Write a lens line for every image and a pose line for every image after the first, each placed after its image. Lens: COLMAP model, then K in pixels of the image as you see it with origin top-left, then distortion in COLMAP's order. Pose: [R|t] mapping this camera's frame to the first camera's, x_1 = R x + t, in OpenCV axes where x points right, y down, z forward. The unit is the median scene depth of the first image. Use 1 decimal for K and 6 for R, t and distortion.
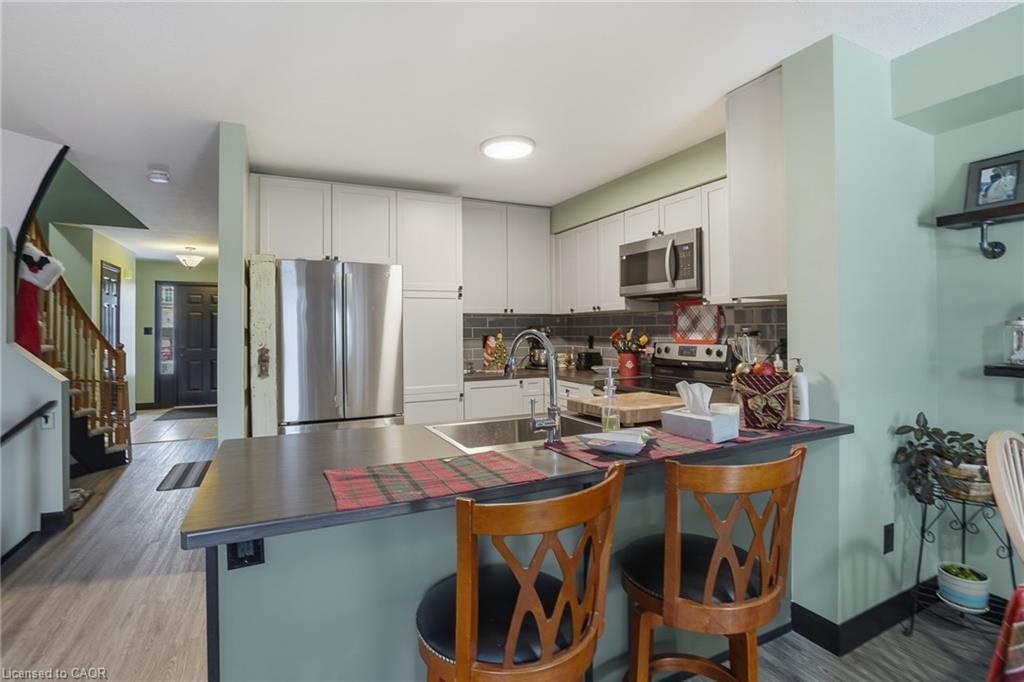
lens RADIAL K [[485.4, 0, 513.5], [0, 485.4, 347.0], [0, 0, 1]] dist [-0.059906, 0.023006]
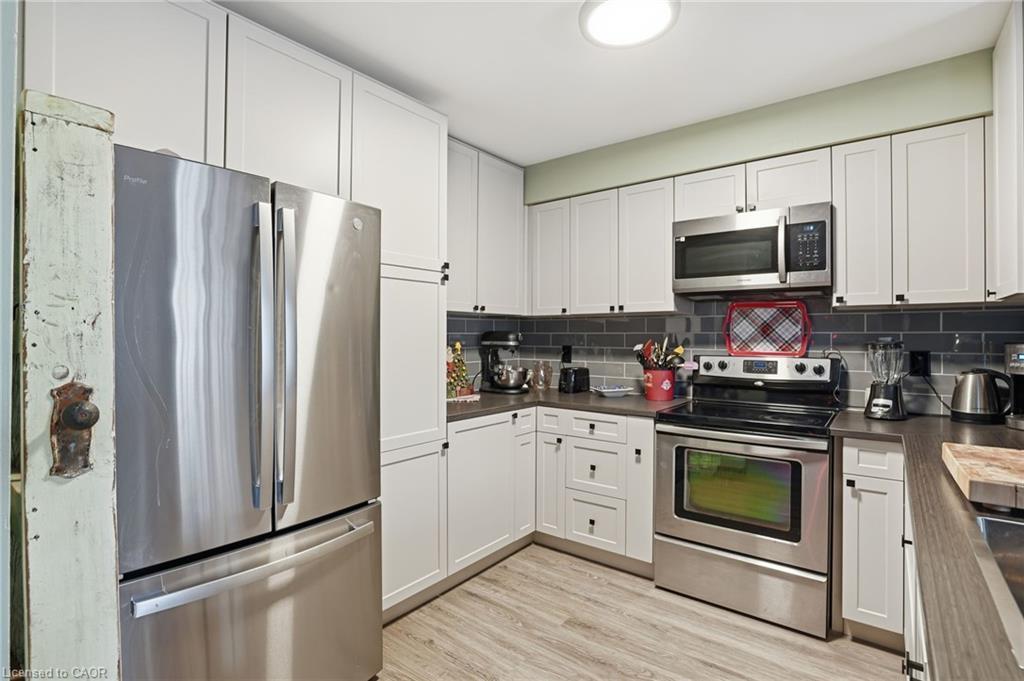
lens RADIAL K [[481.8, 0, 512.0], [0, 481.8, 340.5], [0, 0, 1]] dist [-0.059705, 0.023733]
pose [[0.905683, 0.007499, 0.423888, -0.300155], [0.004829, 0.999596, -0.028000, -0.013520], [-0.423927, 0.027406, 0.905282, 0.454434]]
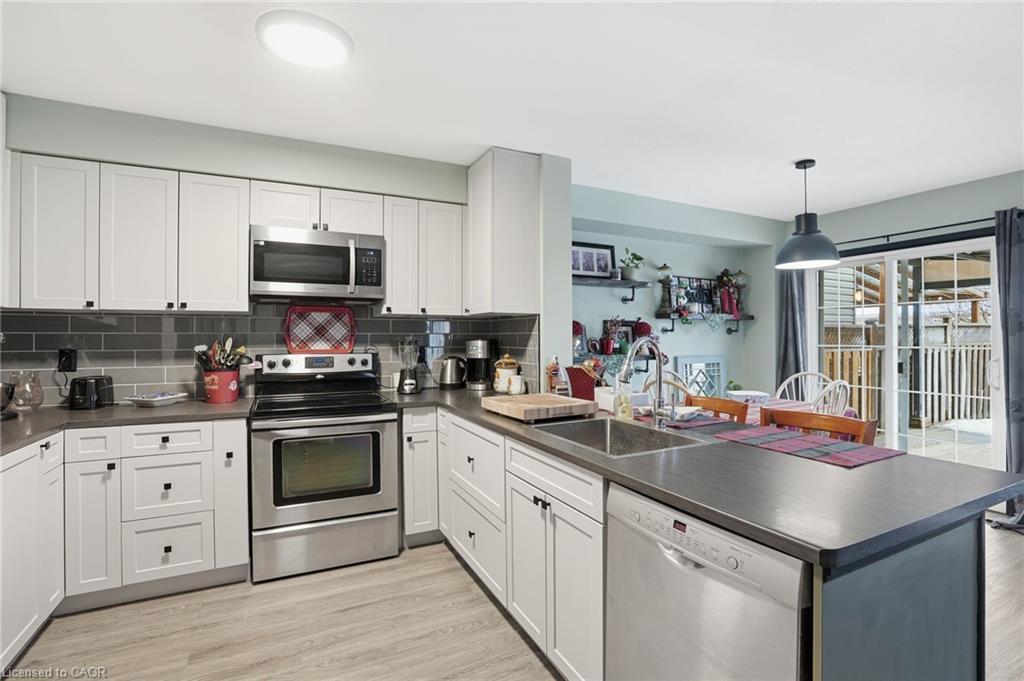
lens RADIAL K [[481.8, 0, 512.0], [0, 481.8, 340.5], [0, 0, 1]] dist [-0.059705, 0.023733]
pose [[0.011970, 0.001112, 0.999928, -0.496101], [0.035599, 0.999365, -0.001537, -0.017276], [-0.999294, 0.035615, 0.011923, 0.593143]]
